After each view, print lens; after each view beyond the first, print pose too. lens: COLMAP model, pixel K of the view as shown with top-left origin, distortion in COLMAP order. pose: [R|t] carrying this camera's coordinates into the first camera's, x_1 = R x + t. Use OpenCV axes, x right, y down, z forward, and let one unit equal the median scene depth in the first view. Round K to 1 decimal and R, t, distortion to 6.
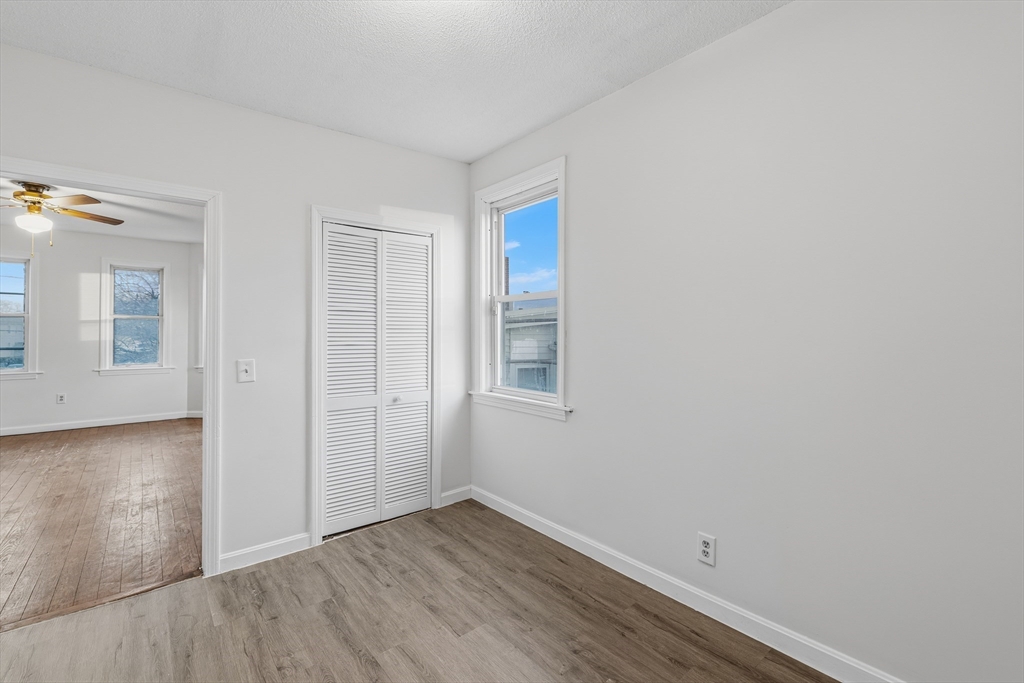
lens RADIAL K [[450.0, 0, 508.2], [0, 450.0, 339.6], [0, 0, 1]] dist [0.000025, 0.001552]
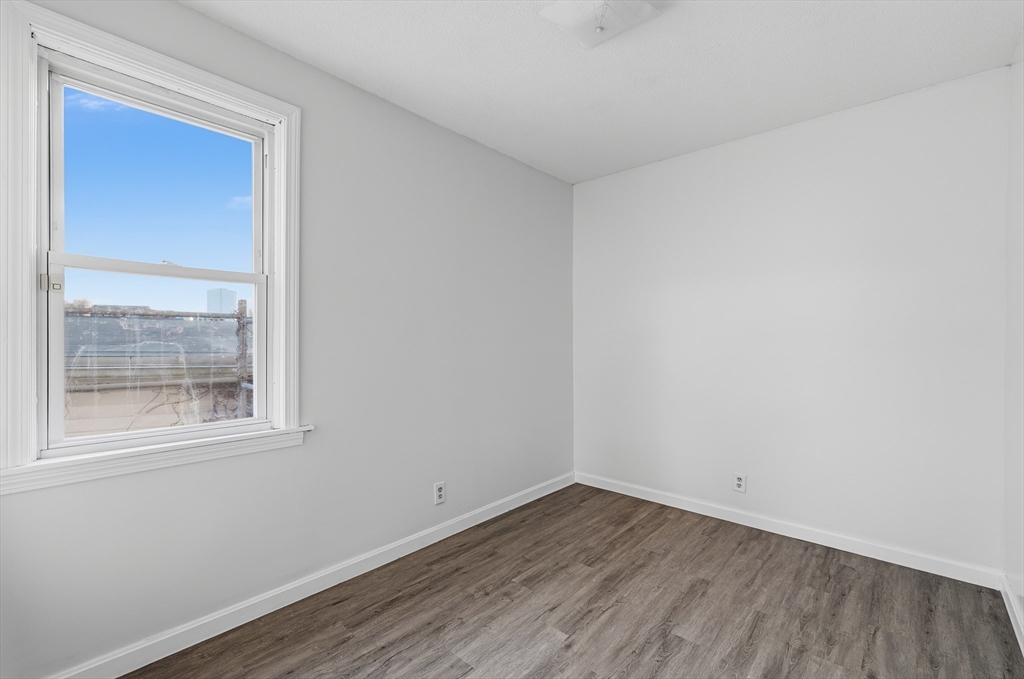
lens RADIAL K [[450.0, 0, 508.2], [0, 450.0, 343.0], [0, 0, 1]] dist [0.000025, 0.001552]
pose [[-0.162669, -0.003121, 0.986676, -0.956117], [0.008197, 0.999956, 0.004514, -0.001139], [-0.986647, 0.008822, -0.162636, 1.009156]]
